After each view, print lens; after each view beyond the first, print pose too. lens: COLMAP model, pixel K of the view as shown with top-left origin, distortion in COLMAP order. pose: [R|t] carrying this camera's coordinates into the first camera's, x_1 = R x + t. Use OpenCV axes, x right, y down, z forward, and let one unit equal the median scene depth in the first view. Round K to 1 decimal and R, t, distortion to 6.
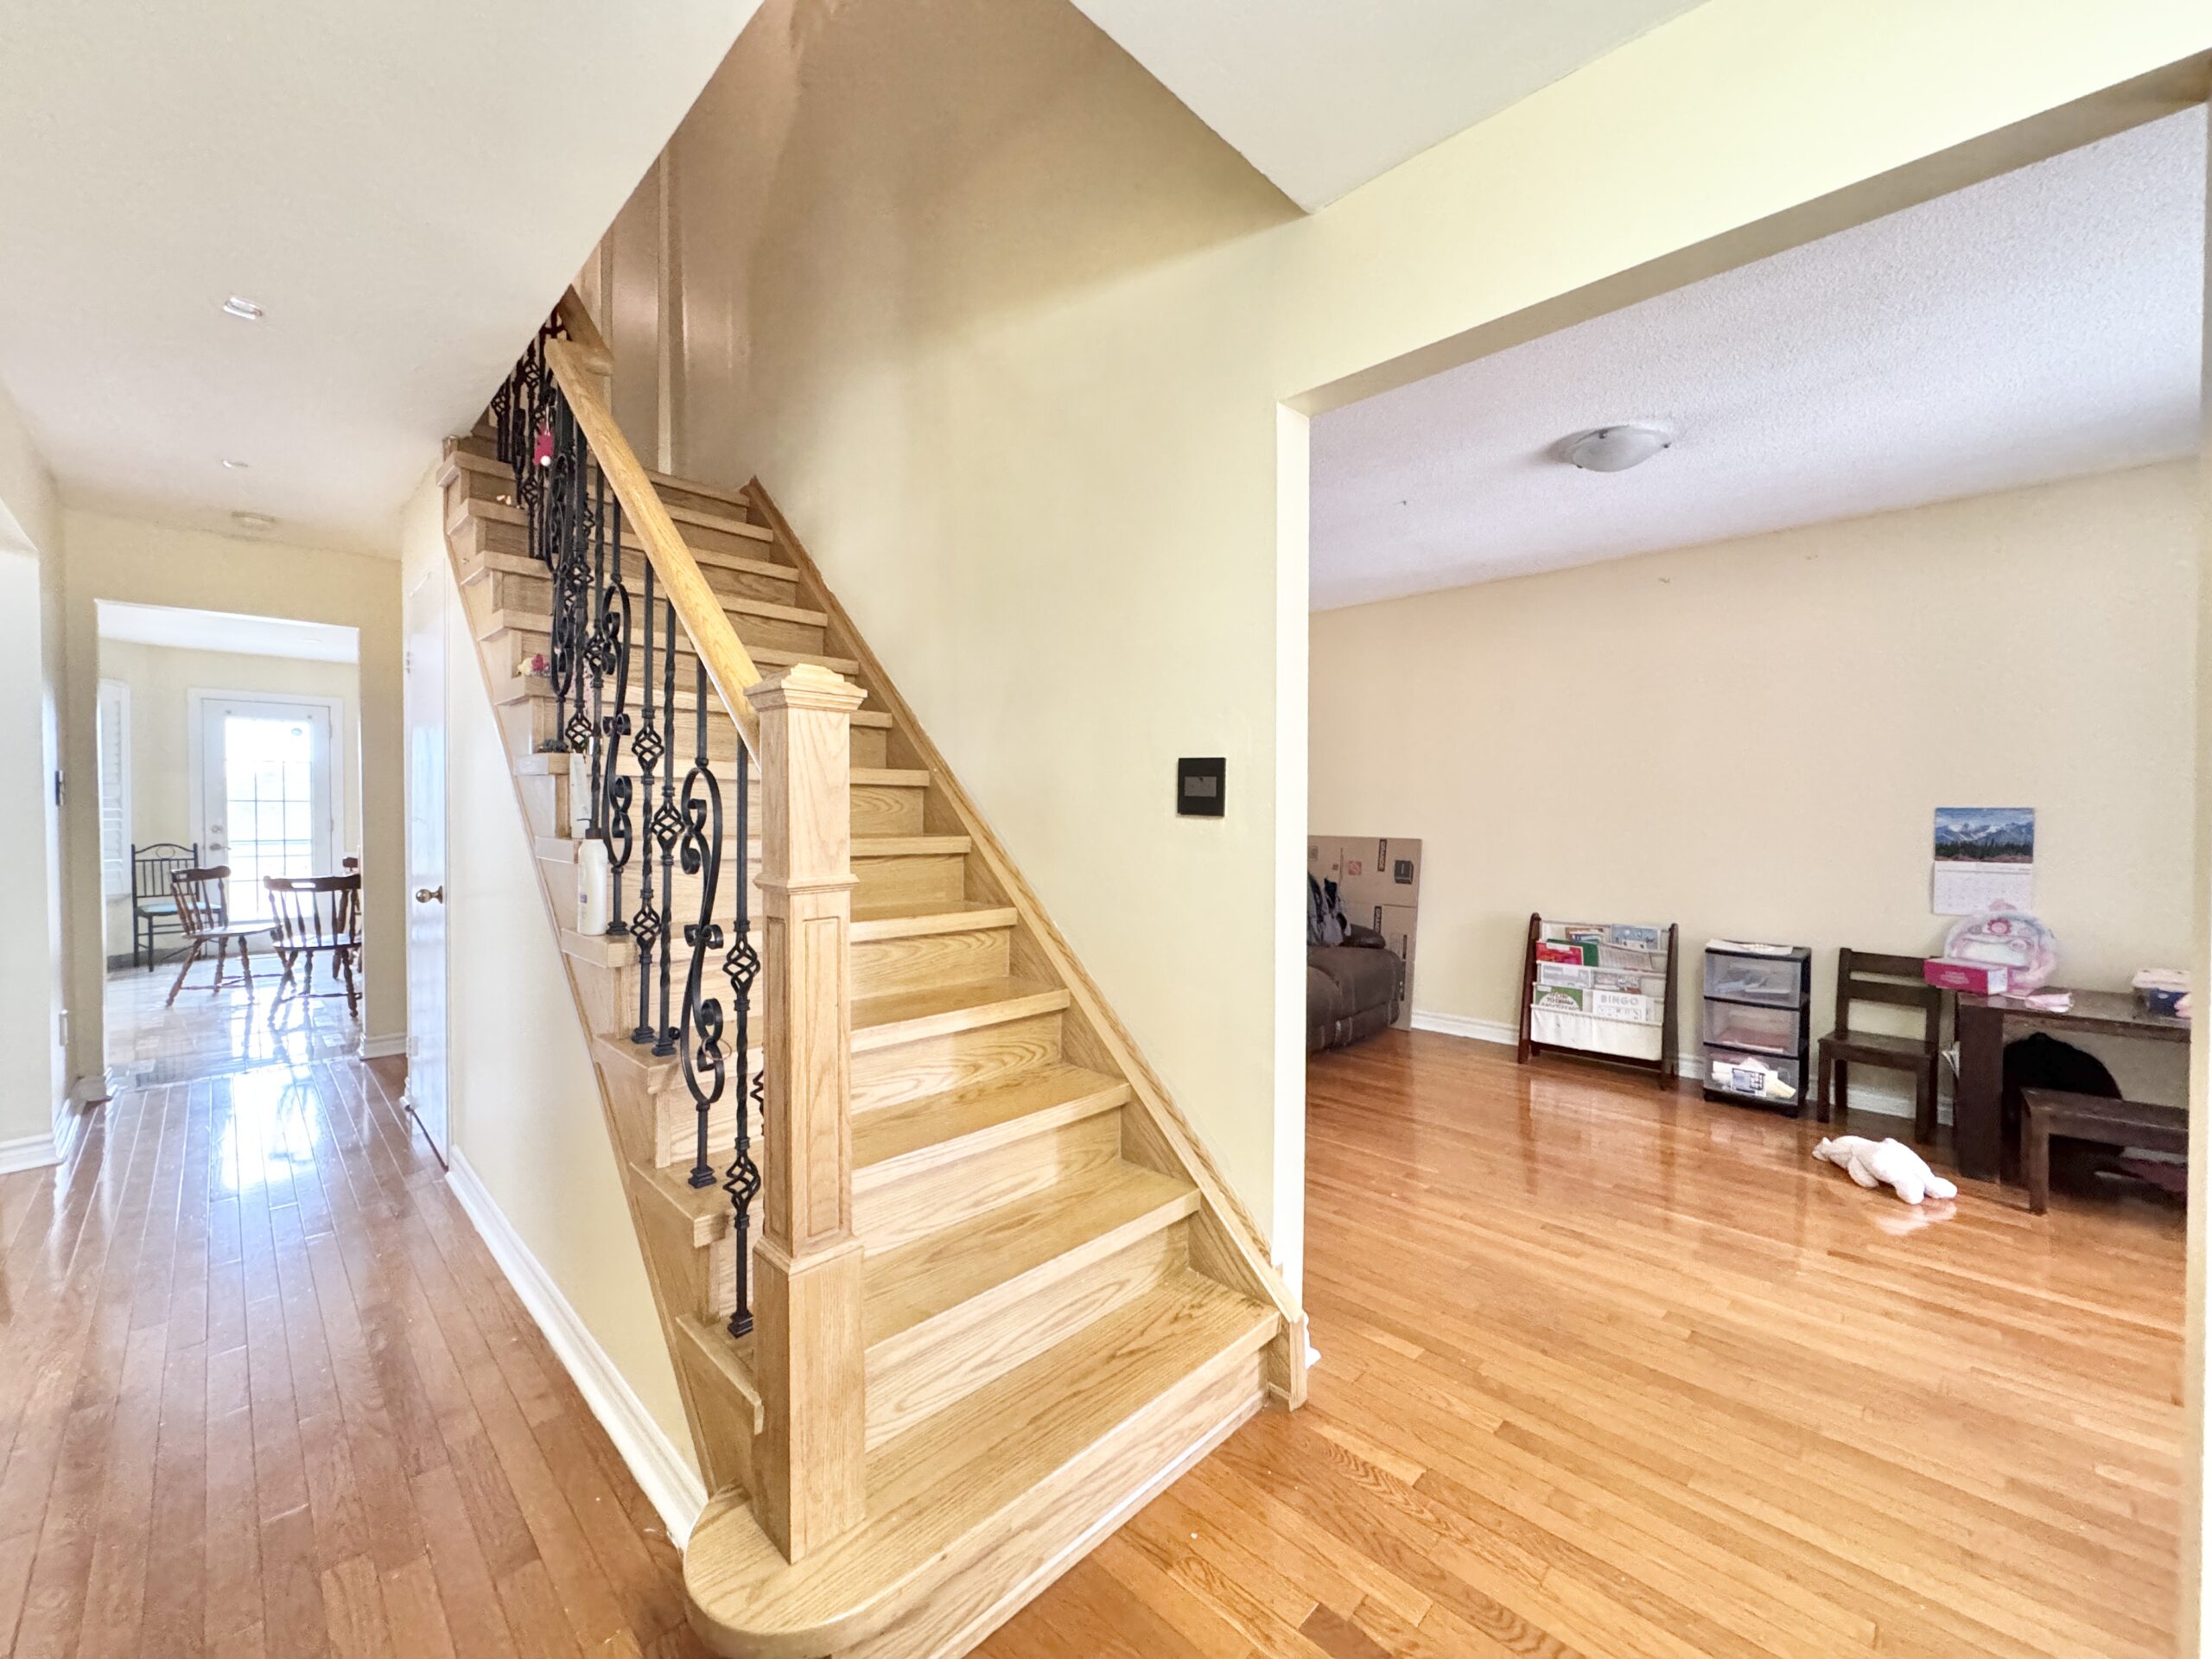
lens RADIAL K [[877.6, 0, 1096.7], [0, 877.6, 824.6], [0, 0, 1]] dist [-0.002441, 0.000247]
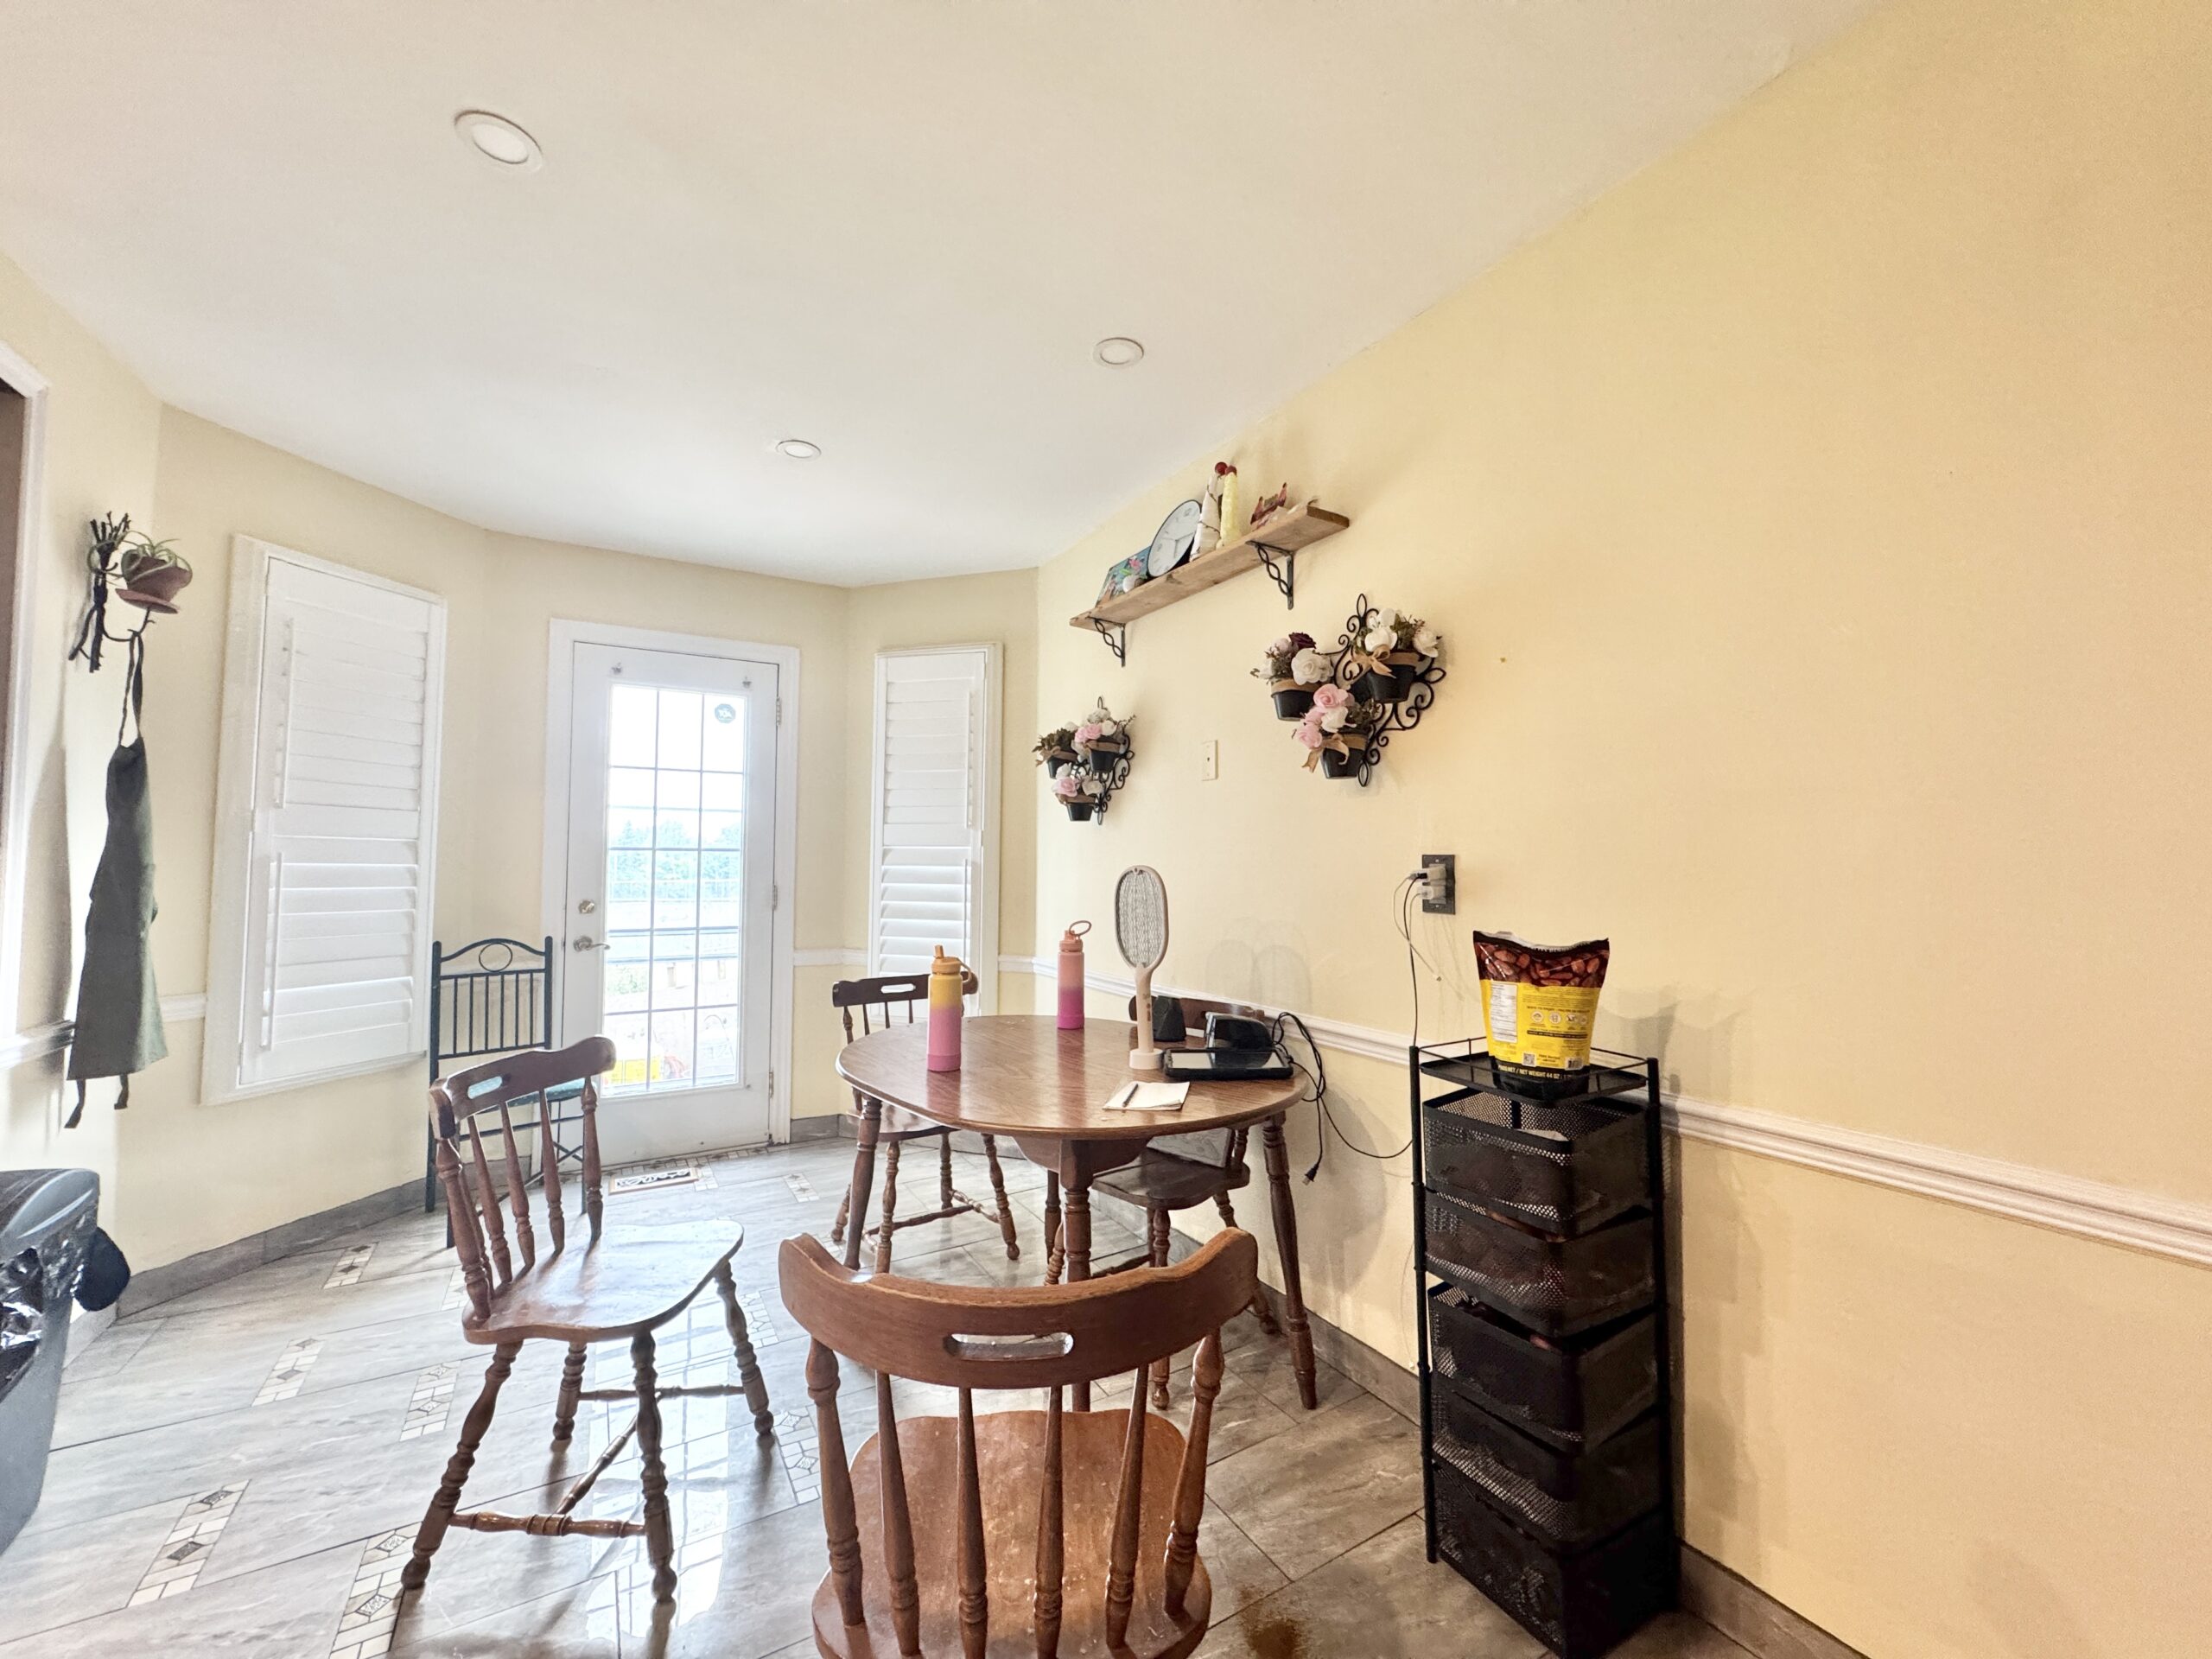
lens RADIAL K [[877.6, 0, 1109.2], [0, 877.6, 824.5], [0, 0, 1]] dist [-0.002441, 0.000247]
pose [[0.967535, -0.005354, -0.252681, -0.632437], [-0.009422, 0.998317, -0.057227, -0.016016], [0.252562, 0.057750, 0.965856, 0.631088]]
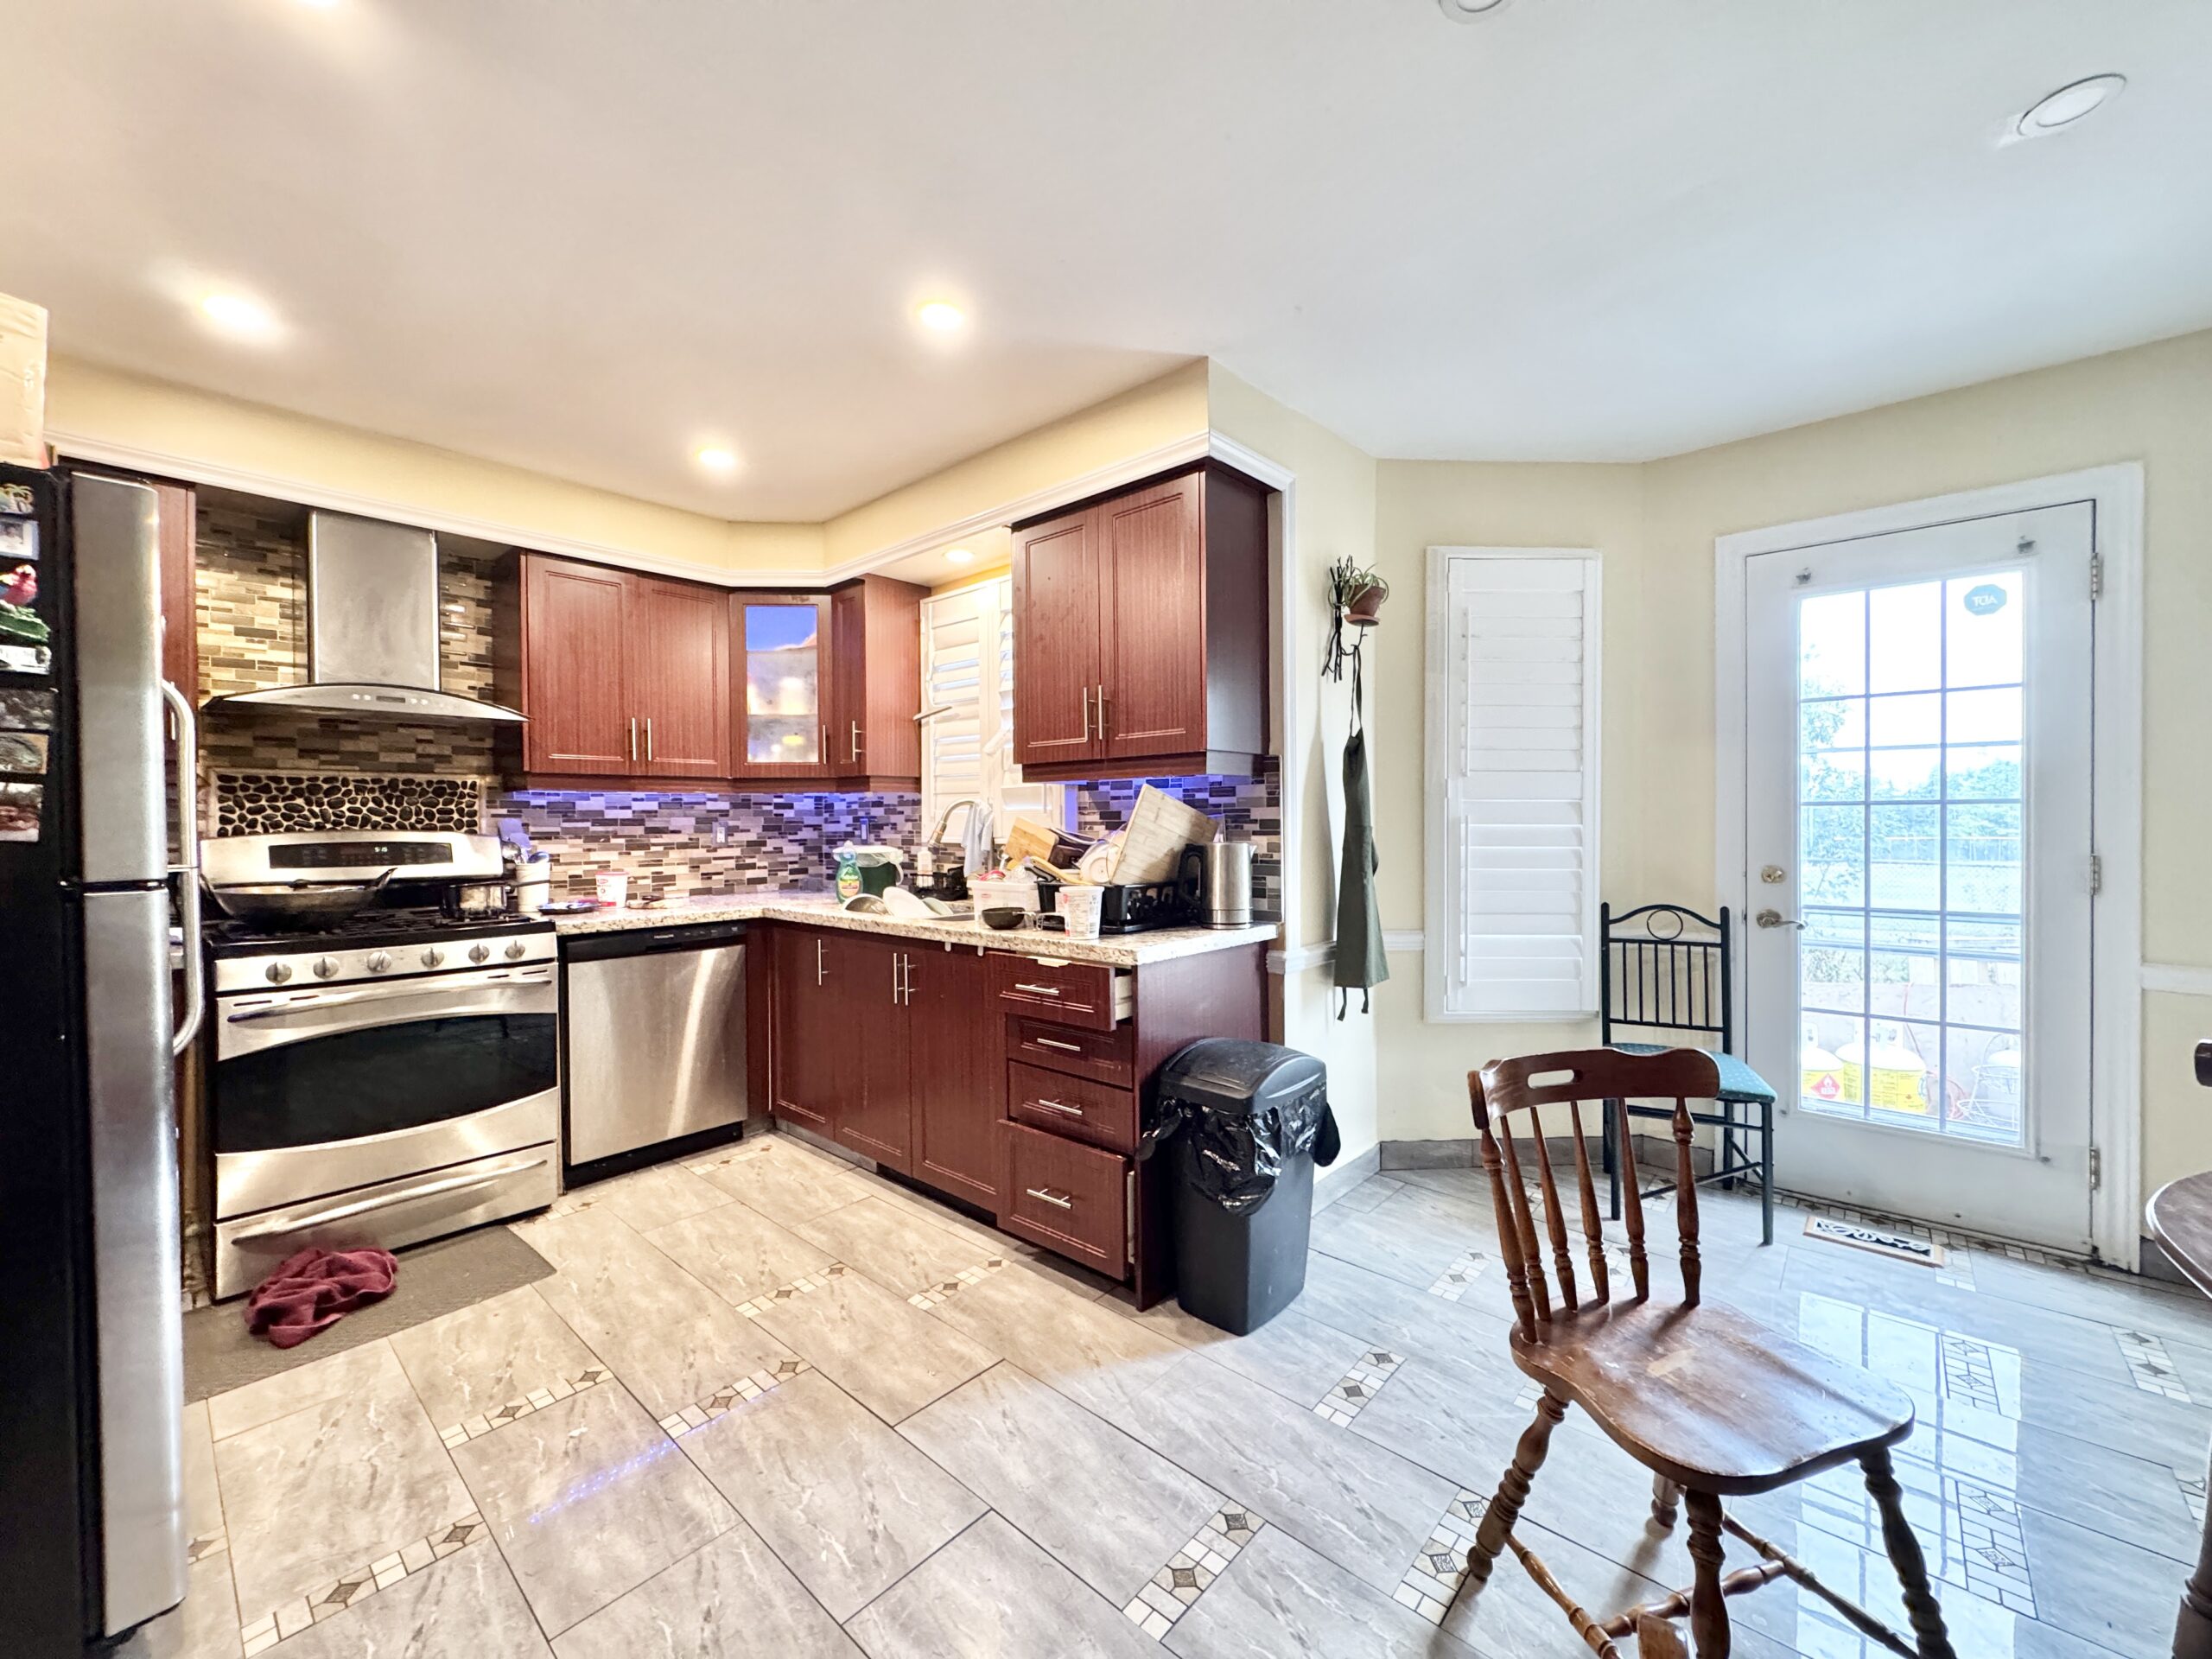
lens RADIAL K [[877.6, 0, 1105.6], [0, 877.6, 825.8], [0, 0, 1]] dist [-0.002441, 0.000247]
pose [[0.051237, 0.009695, -0.998639, -0.651429], [-0.007278, 0.999930, 0.009334, -0.019801], [0.998660, 0.006789, 0.051304, 0.708196]]
